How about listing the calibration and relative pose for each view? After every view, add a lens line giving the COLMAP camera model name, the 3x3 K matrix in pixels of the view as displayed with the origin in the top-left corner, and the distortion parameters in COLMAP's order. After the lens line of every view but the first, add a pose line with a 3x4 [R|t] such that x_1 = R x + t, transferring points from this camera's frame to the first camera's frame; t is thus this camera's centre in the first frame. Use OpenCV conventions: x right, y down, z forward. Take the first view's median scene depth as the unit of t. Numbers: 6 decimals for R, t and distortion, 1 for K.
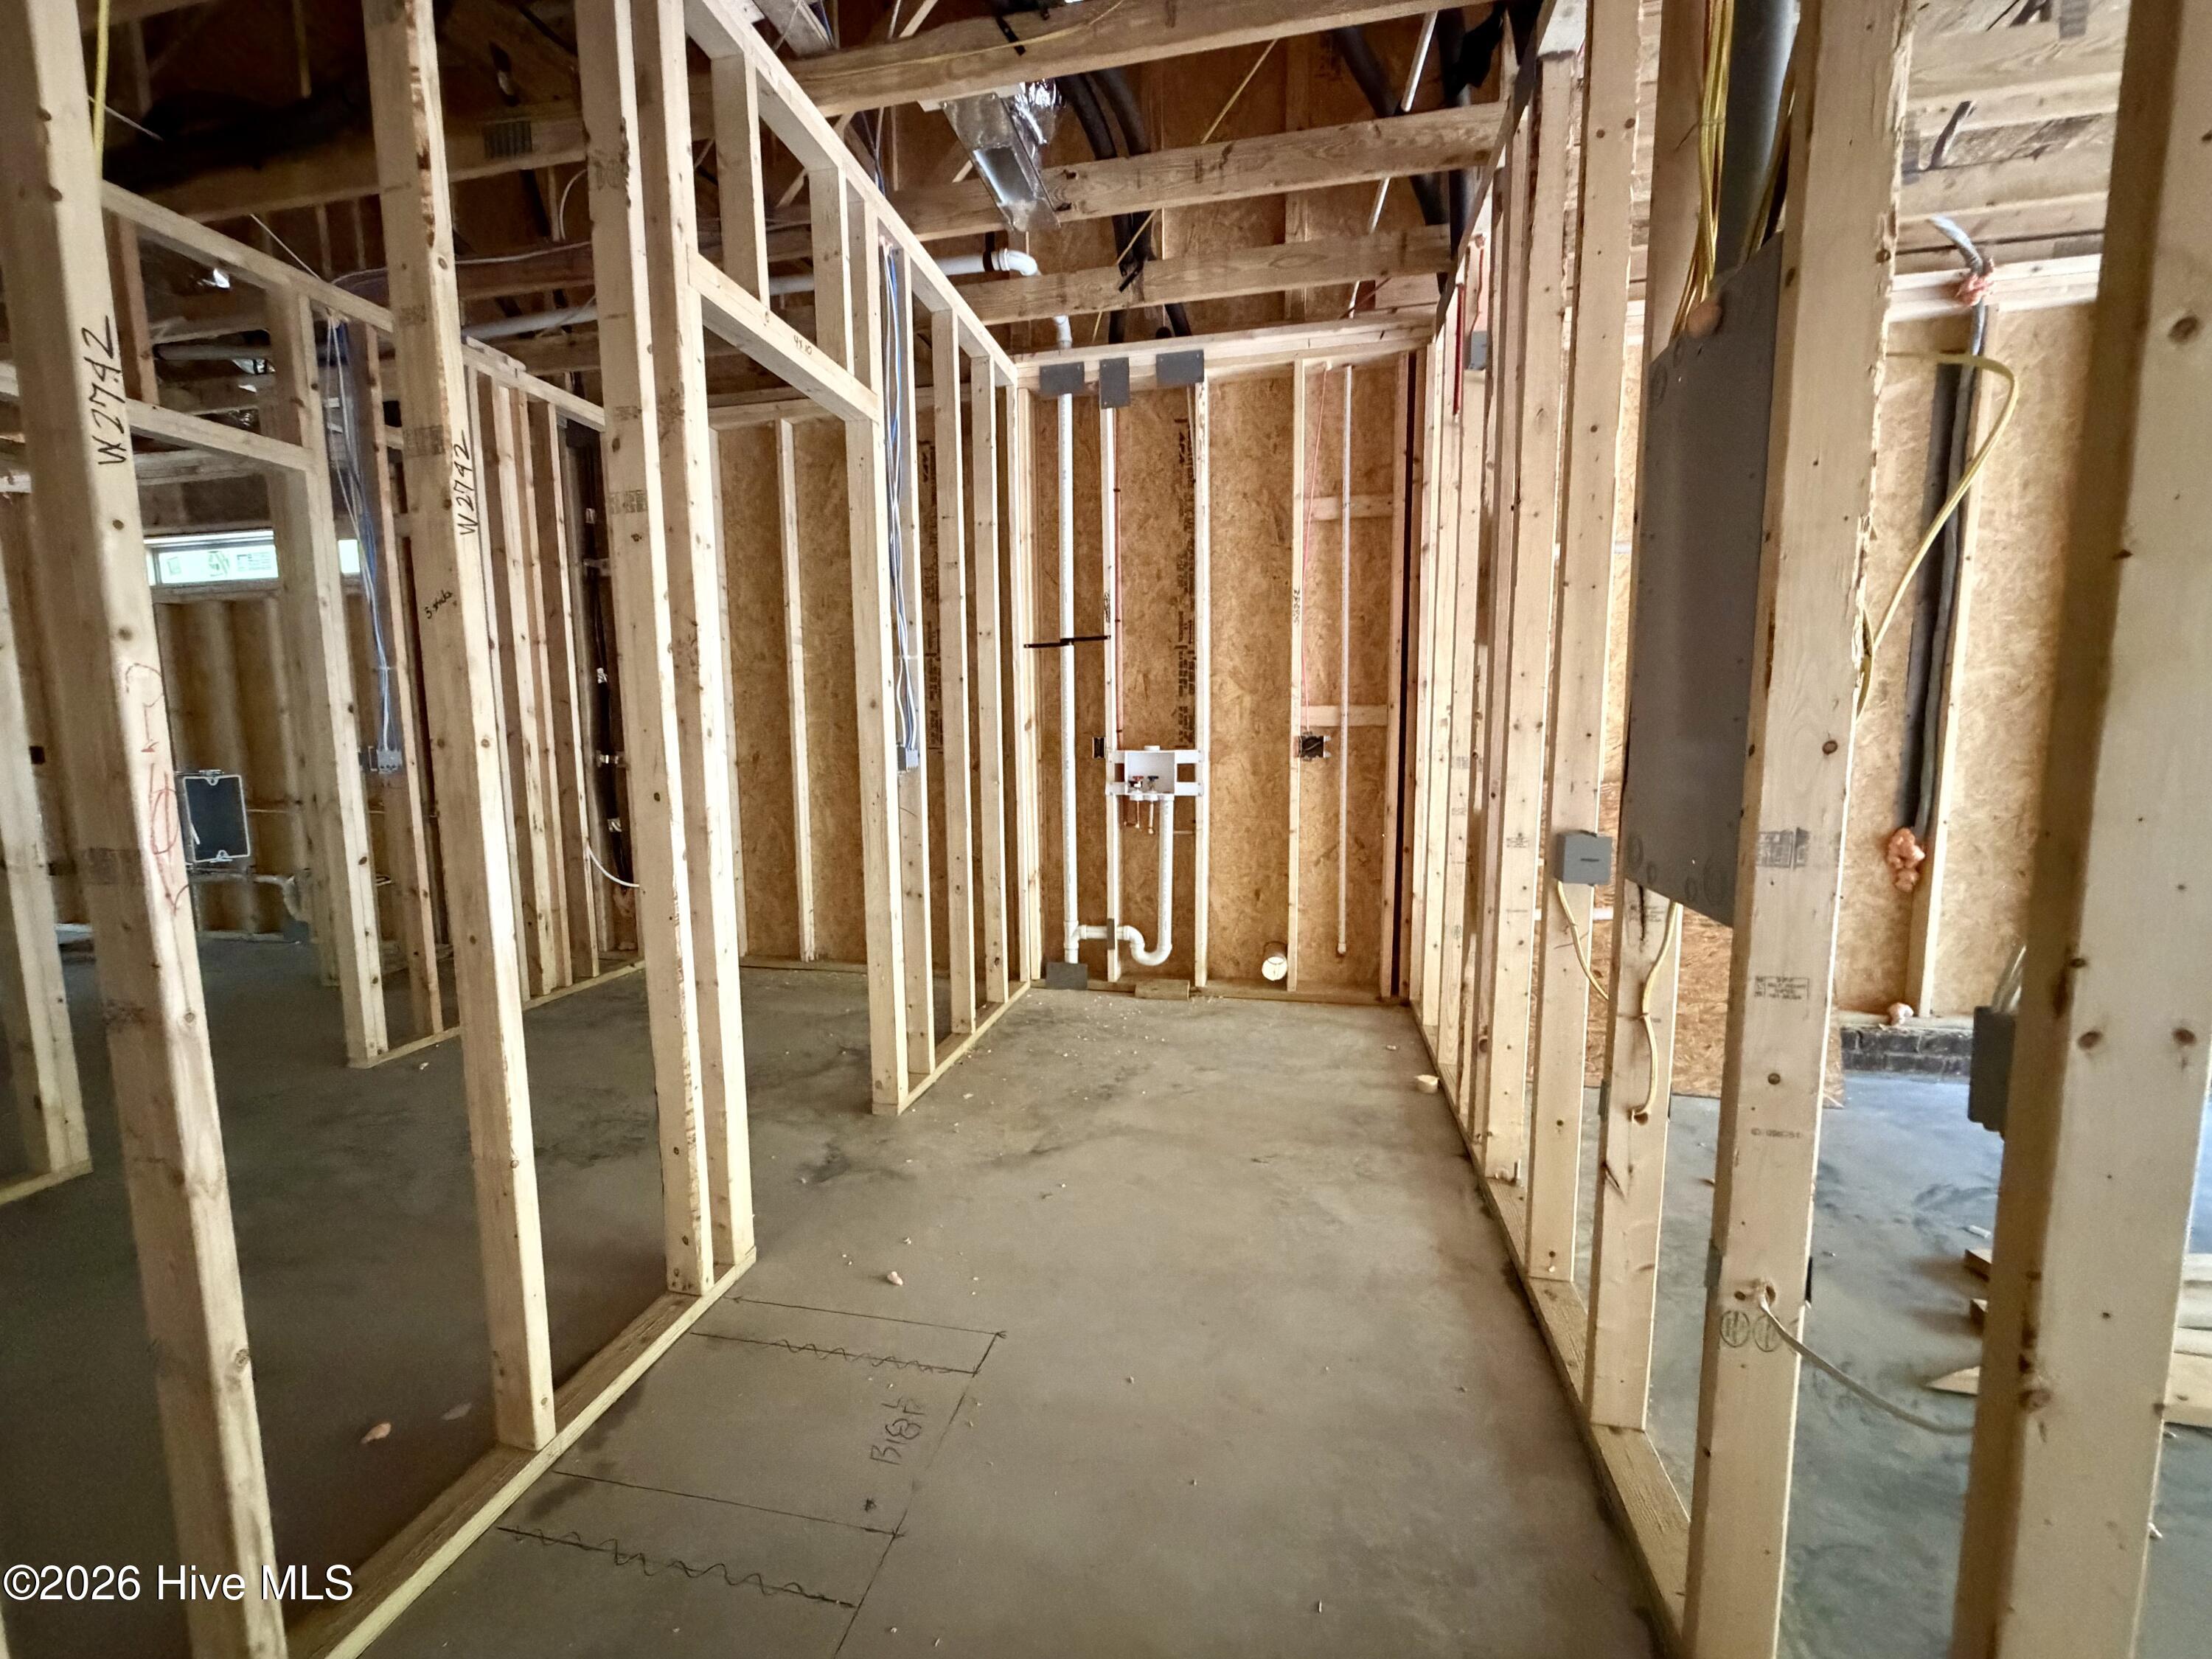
lens RADIAL K [[884.8, 0, 1095.7], [0, 884.8, 823.4], [0, 0, 1]] dist [-0.000949, 0.000116]
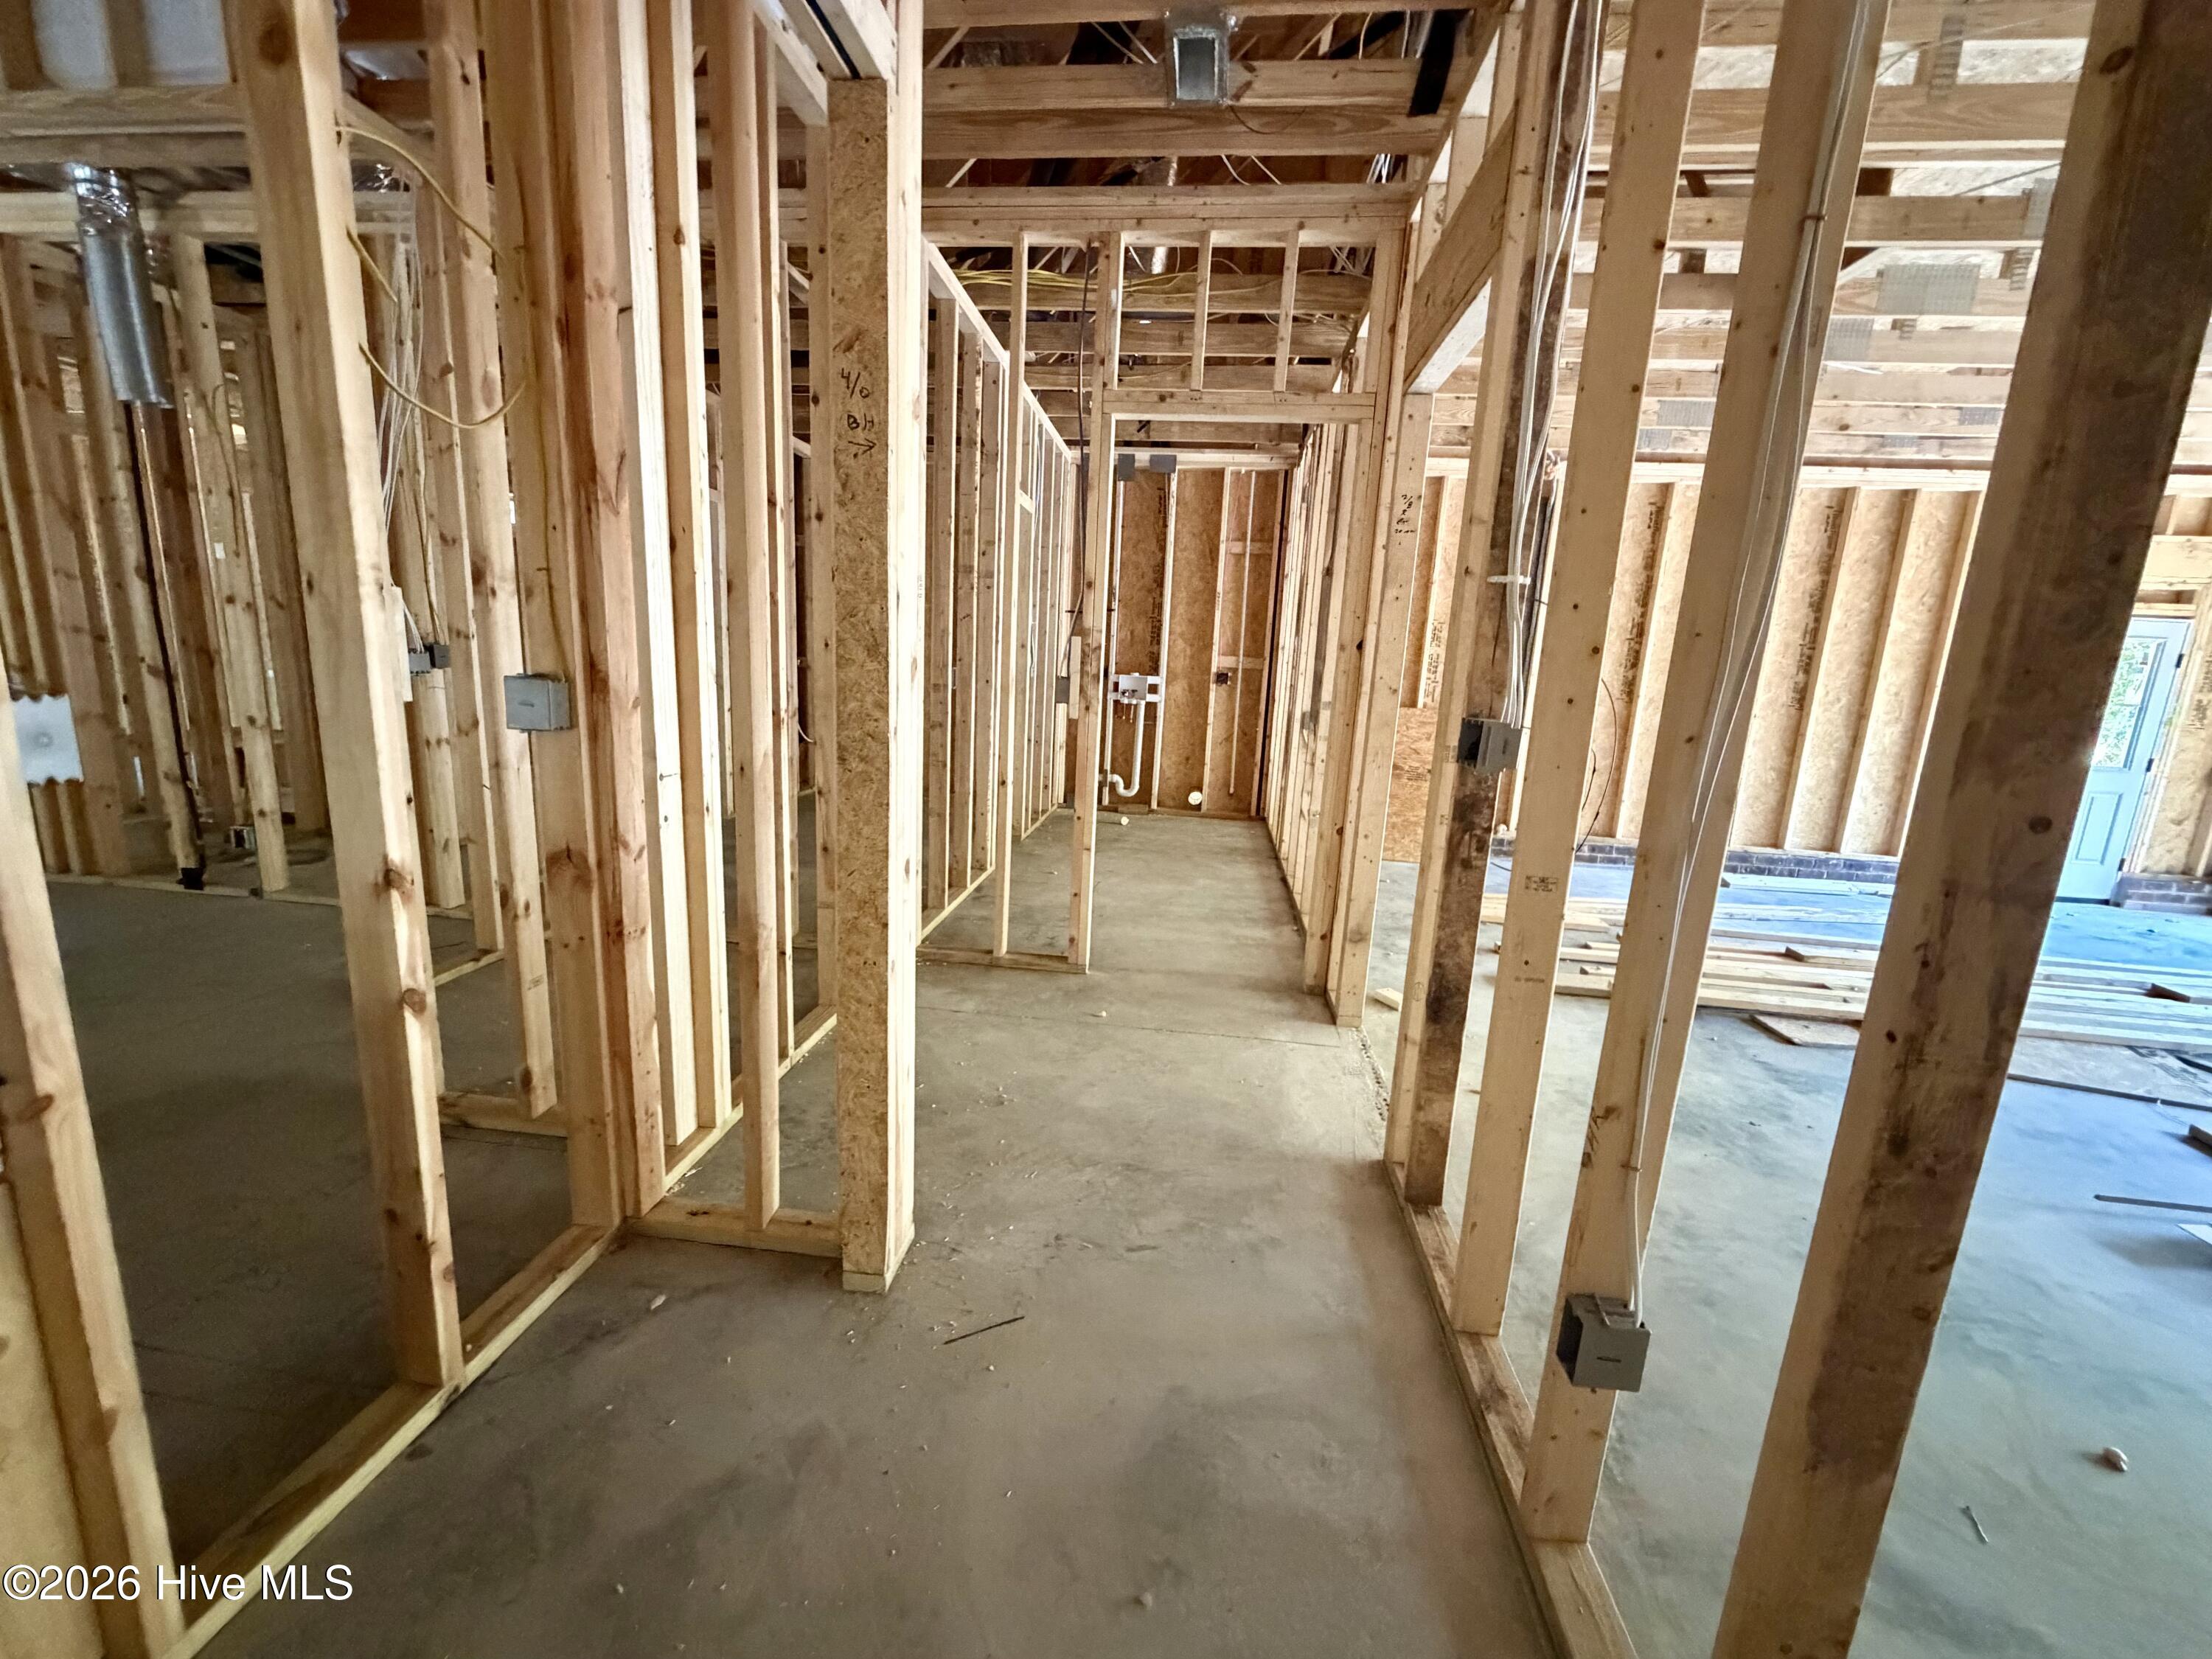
lens RADIAL K [[884.8, 0, 1114.4], [0, 884.8, 840.0], [0, 0, 1]] dist [-0.000949, 0.000116]
pose [[0.994347, 0.048199, 0.094605, -0.131778], [-0.053838, 0.996864, 0.057994, 0.149857], [-0.091513, -0.062760, 0.993824, -0.806356]]
